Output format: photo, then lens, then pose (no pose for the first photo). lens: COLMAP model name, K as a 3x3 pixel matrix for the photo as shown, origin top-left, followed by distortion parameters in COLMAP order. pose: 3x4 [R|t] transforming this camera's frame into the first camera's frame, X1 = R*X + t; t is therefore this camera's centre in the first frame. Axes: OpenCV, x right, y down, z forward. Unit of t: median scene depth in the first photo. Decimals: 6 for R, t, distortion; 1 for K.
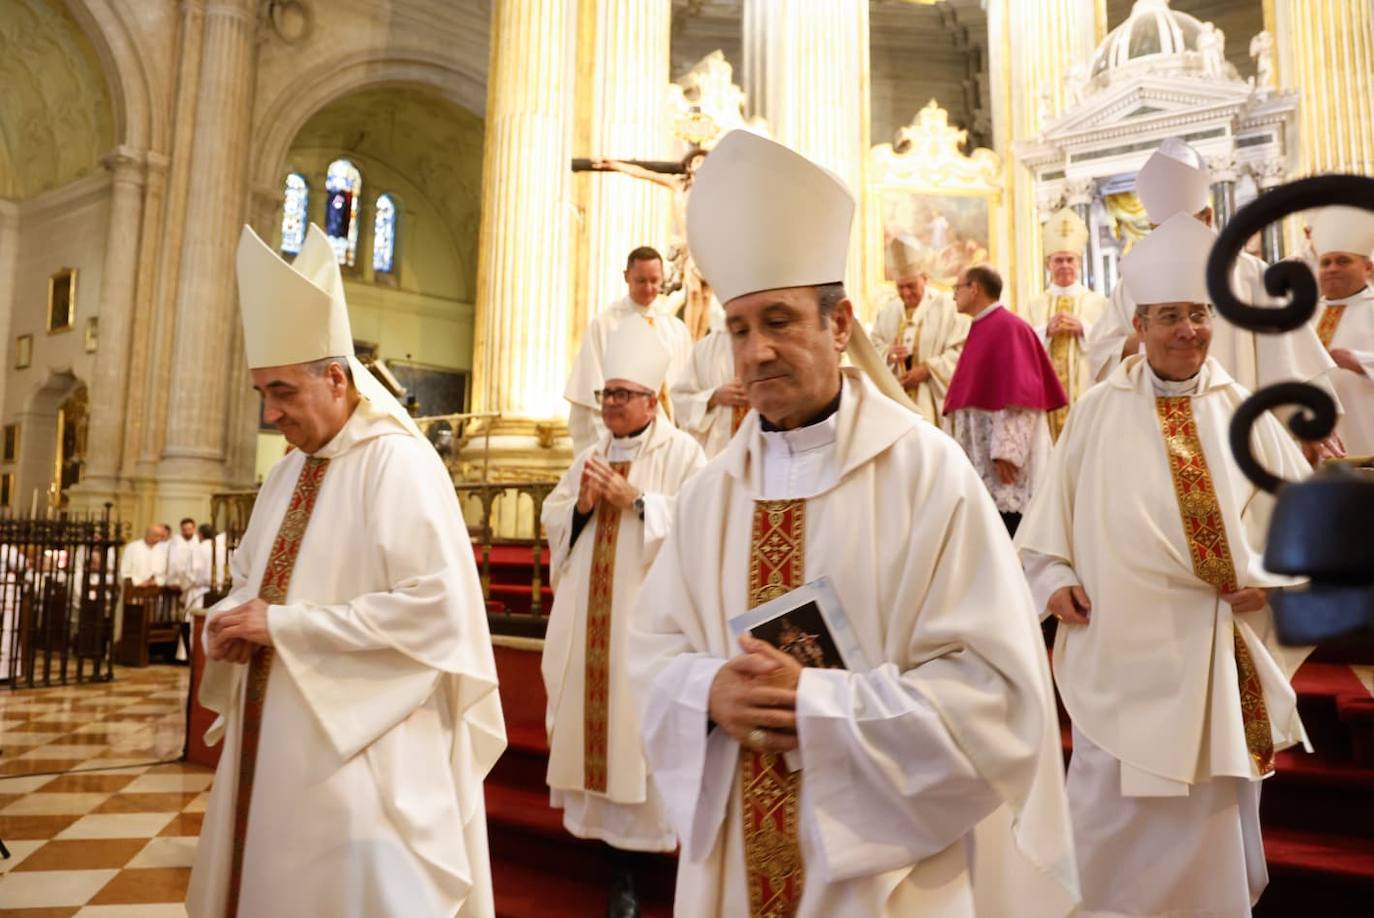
lens RADIAL K [[984.0, 0, 644.3], [0, 984.0, 430.5], [0, 0, 1]] dist [-0.085494, 0.050630]
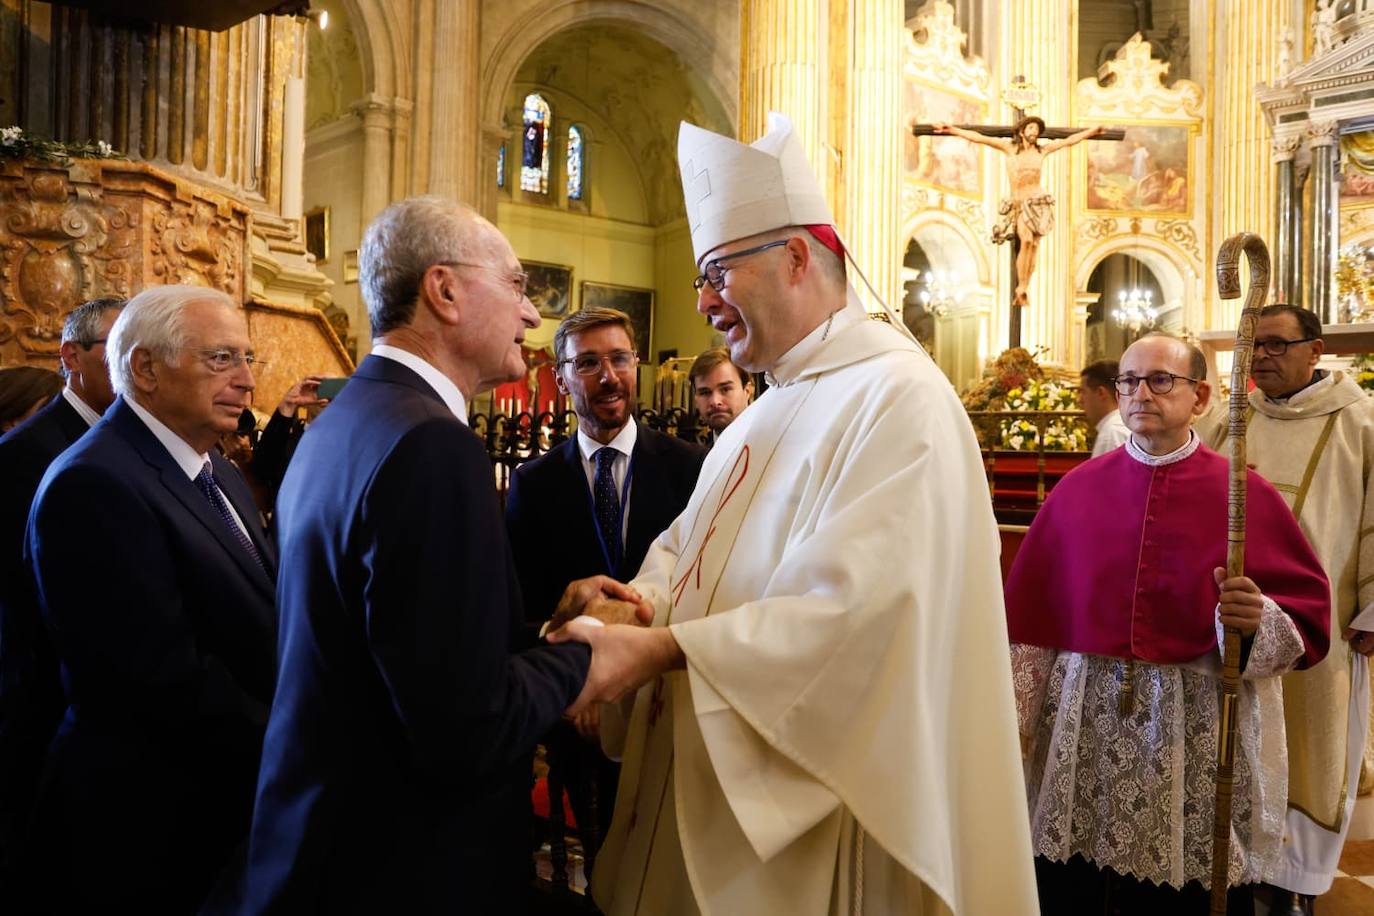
lens RADIAL K [[932.5, 0, 687.0], [0, 932.5, 458.0], [0, 0, 1]] dist [-0.103473, 0.063711]
pose [[0.996758, 0.000514, -0.080459, -0.098974], [0.009661, 0.991979, 0.126032, -0.009534], [0.079878, -0.126401, 0.988758, -0.057730]]
